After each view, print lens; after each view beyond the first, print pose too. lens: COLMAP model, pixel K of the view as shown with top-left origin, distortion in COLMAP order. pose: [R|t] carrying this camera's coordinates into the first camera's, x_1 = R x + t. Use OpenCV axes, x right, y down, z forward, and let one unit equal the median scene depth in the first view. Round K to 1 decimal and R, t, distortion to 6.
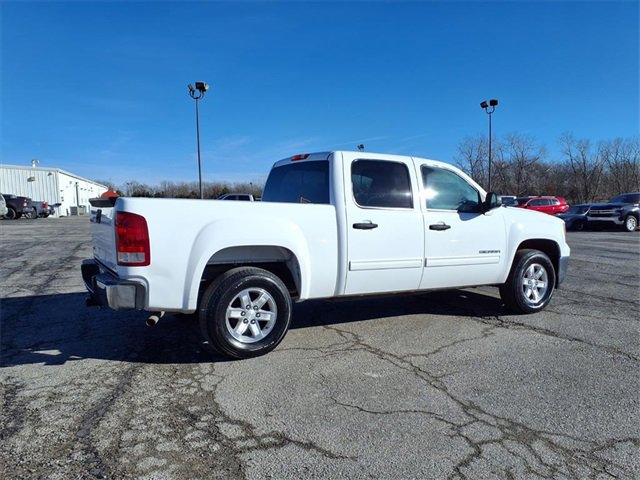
lens RADIAL K [[513.0, 0, 321.2], [0, 513.0, 237.0], [0, 0, 1]] dist [0.034931, -0.049803]
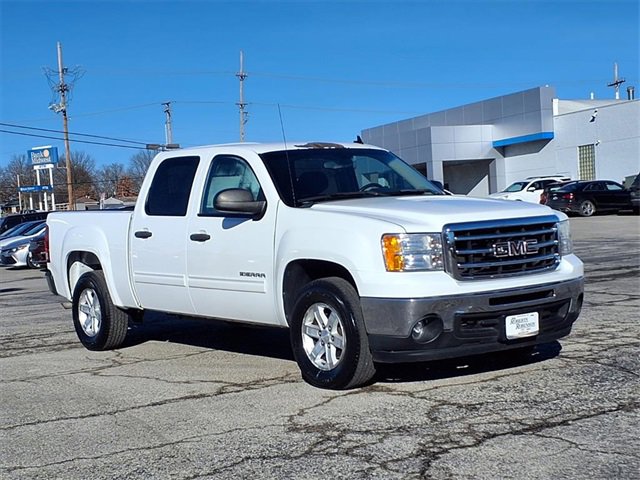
lens RADIAL K [[1033.3, 0, 307.6], [0, 1033.3, 240.3], [0, 0, 1]] dist [0.155967, 0.000000]
pose [[0.129701, 0.023365, -0.991278, 1.955570], [-0.007677, 0.999716, 0.022560, -0.055284], [0.991523, 0.004684, 0.129844, 1.046237]]
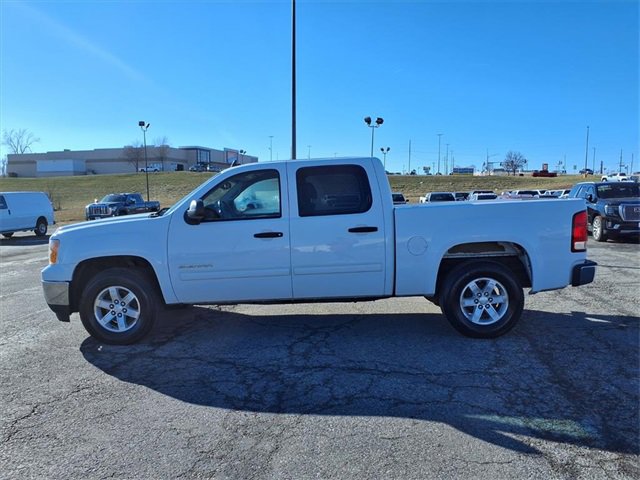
lens RADIAL K [[513.2, 0, 321.6], [0, 513.2, 242.9], [0, 0, 1]] dist [0.028865, -0.045831]
pose [[-0.850497, -0.027151, 0.525279, -0.573854], [0.055456, 0.988472, 0.140883, -0.166144], [-0.523048, 0.148950, -0.839187, 2.232560]]
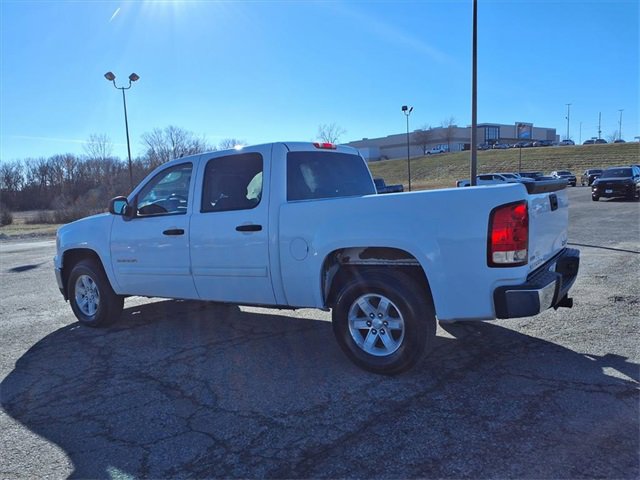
lens RADIAL K [[513.0, 0, 321.3], [0, 513.0, 244.2], [0, 0, 1]] dist [0.034931, -0.049803]
pose [[-0.441644, -0.069696, 0.894479, -0.958334], [0.113863, 0.984563, 0.132934, -0.120021], [-0.889936, 0.160558, -0.426891, 1.602203]]
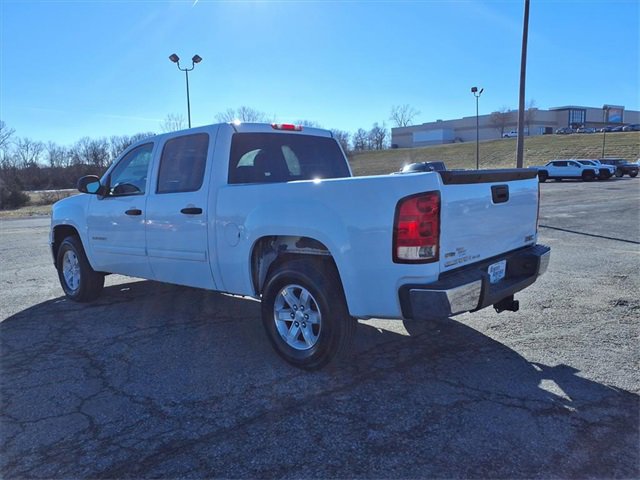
lens RADIAL K [[513.0, 0, 321.2], [0, 513.0, 243.0], [0, 0, 1]] dist [0.034931, -0.049803]
pose [[-0.313721, -0.113916, 0.942657, -1.004617], [0.094304, 0.984131, 0.150312, -0.100628], [-0.944821, 0.136052, -0.297999, 1.391295]]
